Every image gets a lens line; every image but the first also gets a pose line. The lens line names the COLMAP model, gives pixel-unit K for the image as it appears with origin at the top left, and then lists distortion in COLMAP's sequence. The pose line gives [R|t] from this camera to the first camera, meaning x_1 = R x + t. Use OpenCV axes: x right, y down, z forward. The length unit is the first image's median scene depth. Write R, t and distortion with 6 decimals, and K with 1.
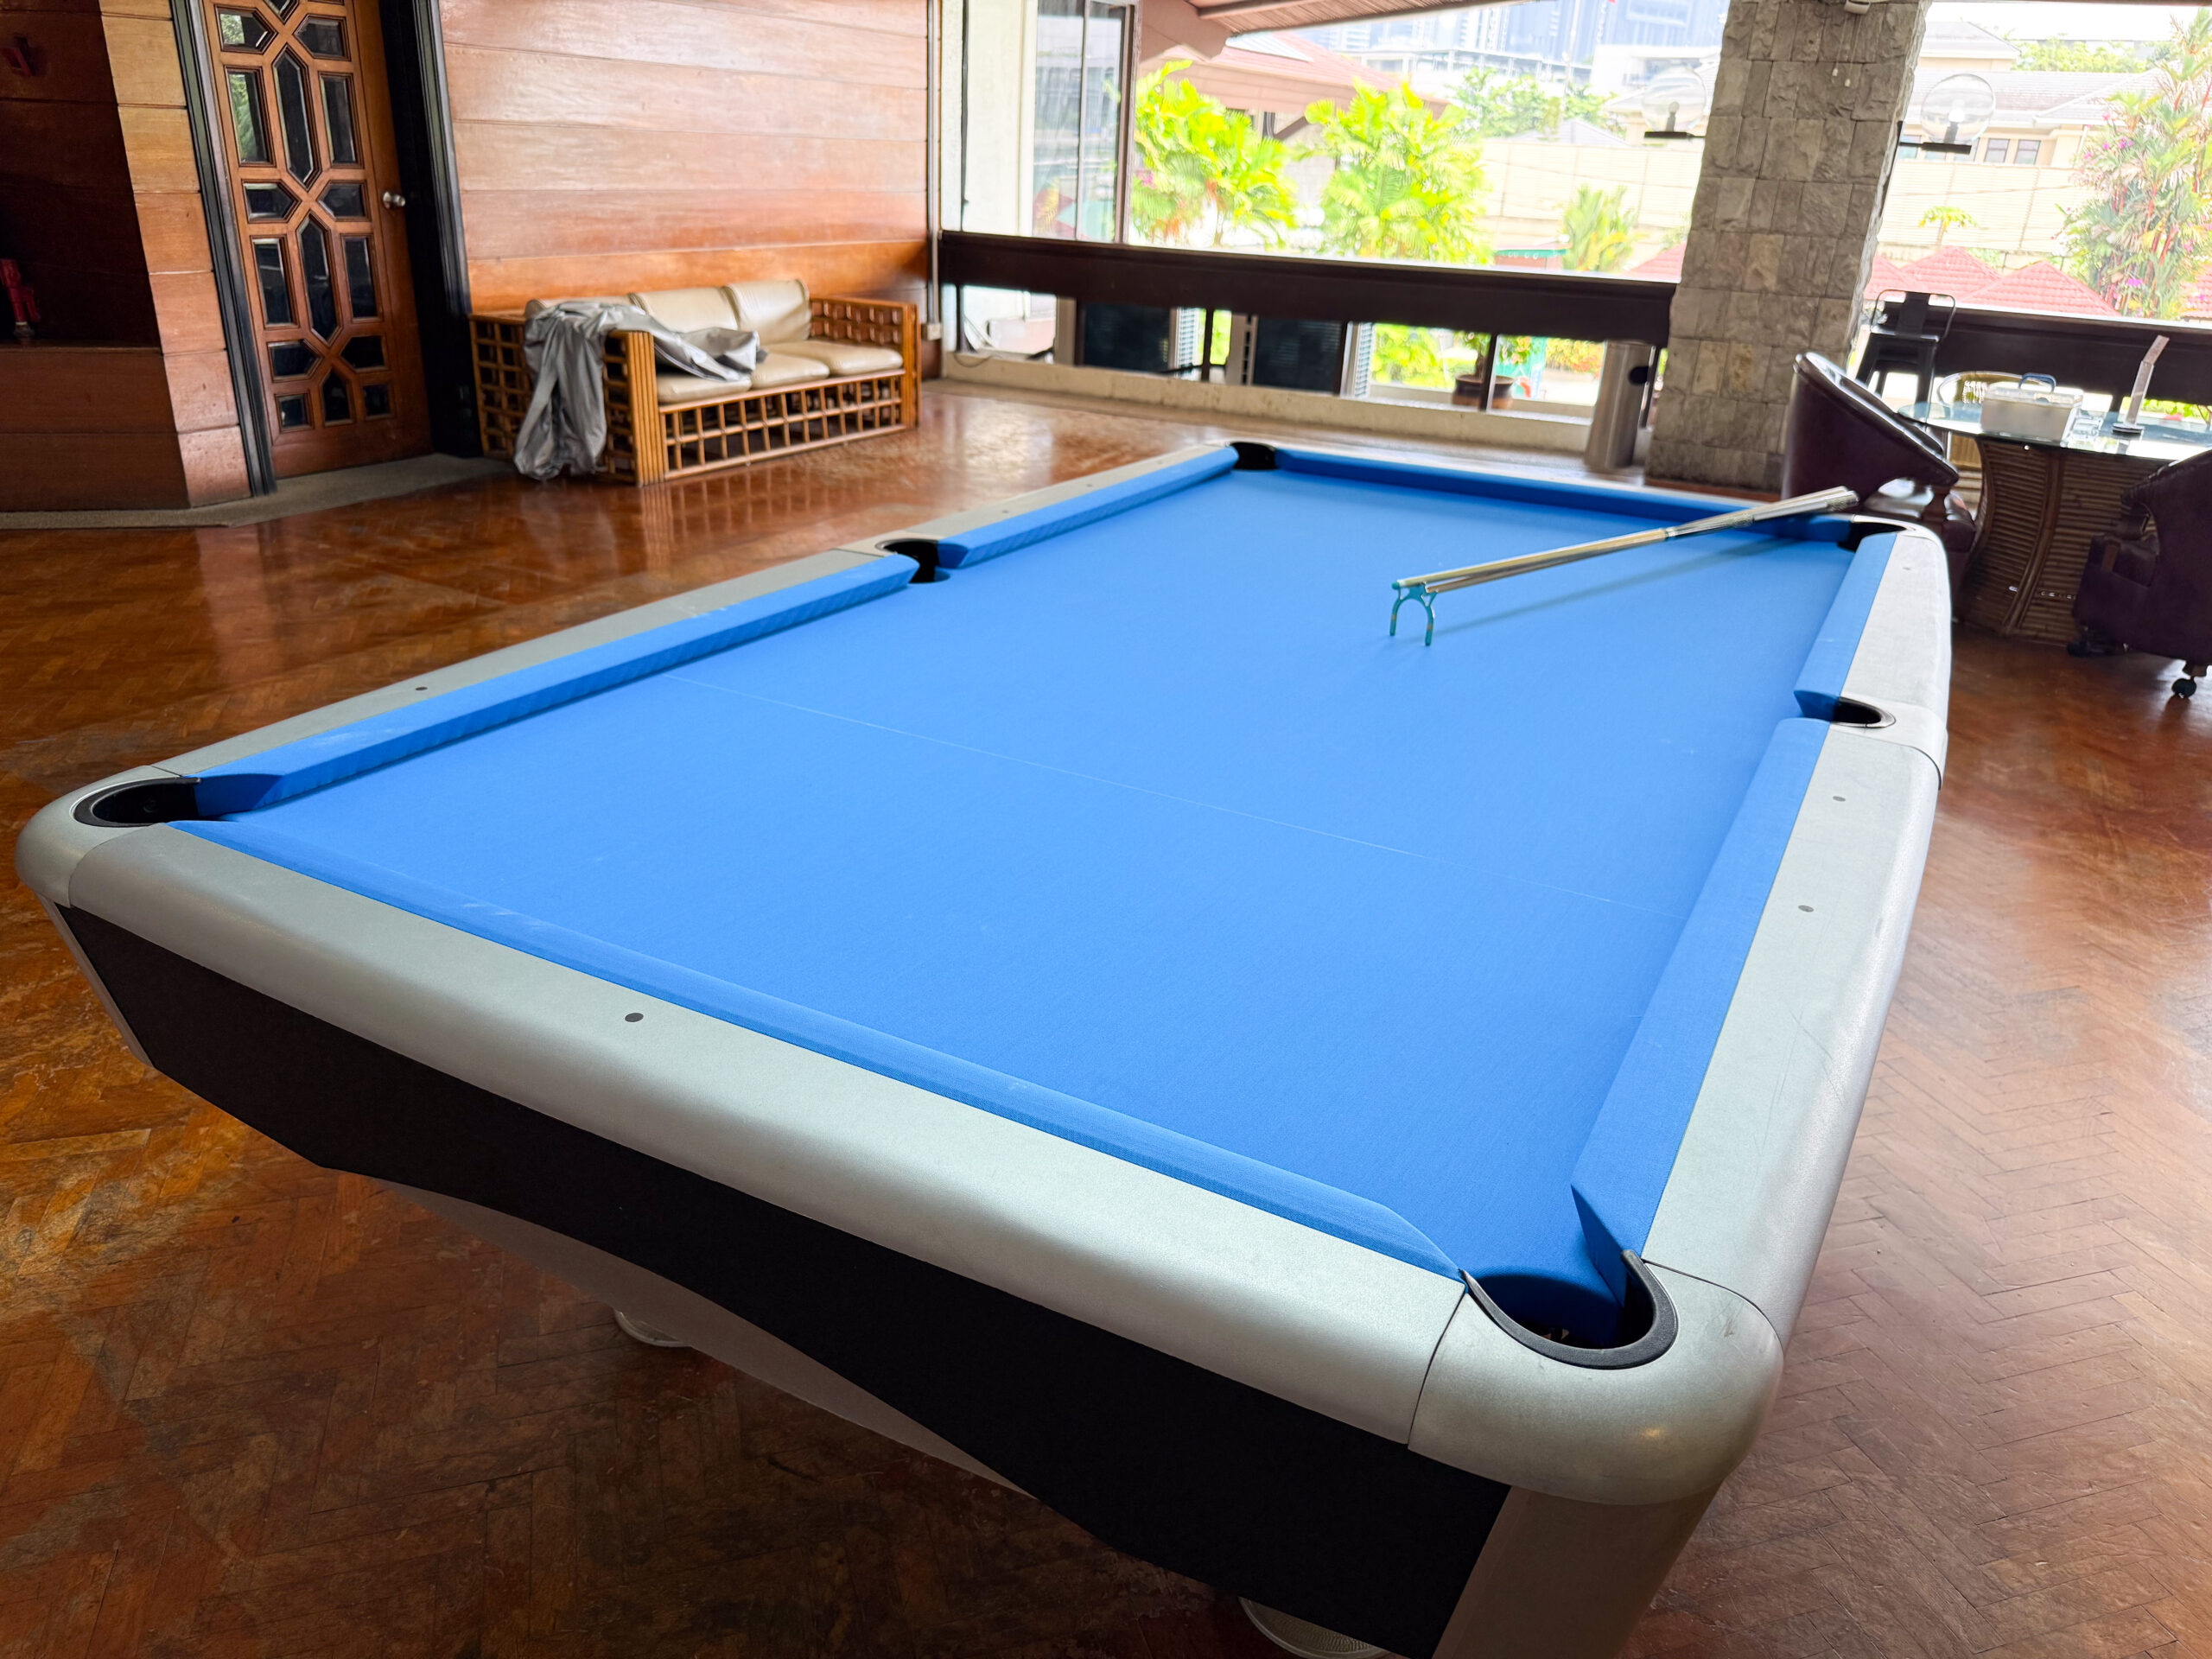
lens RADIAL K [[1553.1, 0, 1093.8], [0, 1553.1, 805.1], [0, 0, 1]] dist [0.035157, -0.049128]
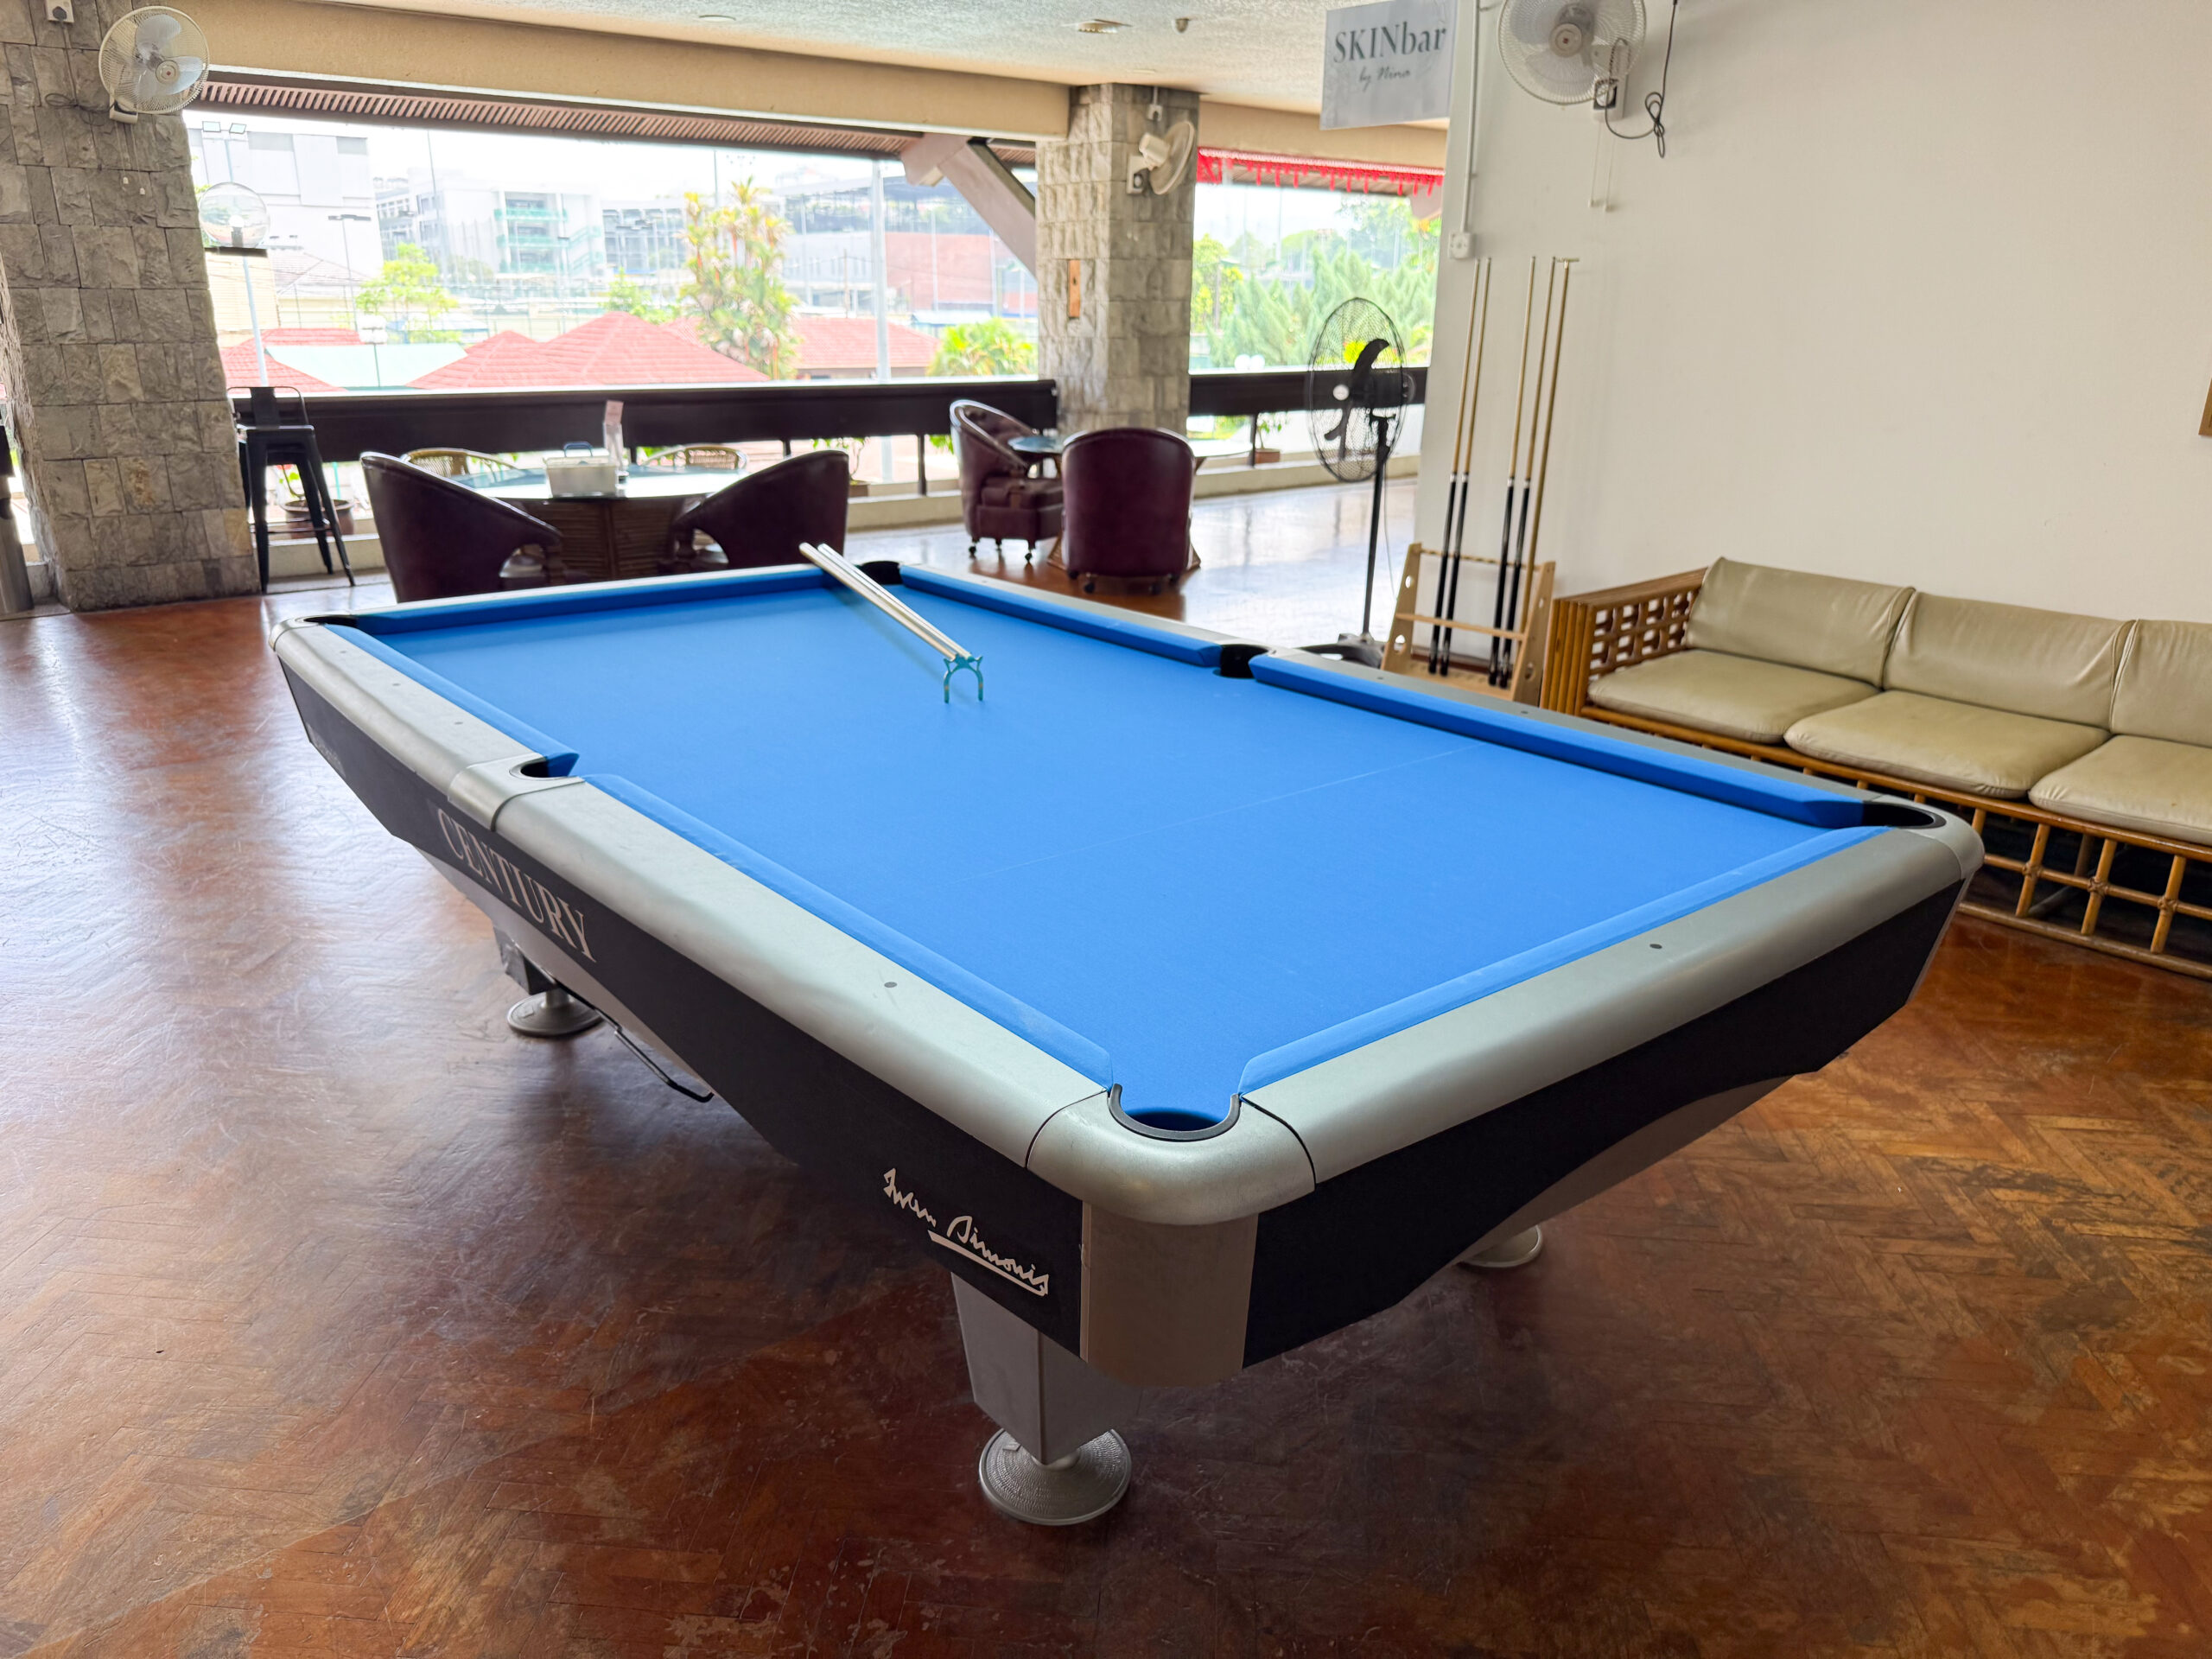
lens RADIAL K [[1553.1, 0, 1101.2], [0, 1553.1, 825.7], [0, 0, 1]] dist [0.035157, -0.049128]
pose [[0.372043, -0.341911, 0.862949, -0.269686], [0.364563, 0.908803, 0.202905, -0.071354], [-0.853626, 0.239110, 0.462762, 0.112498]]
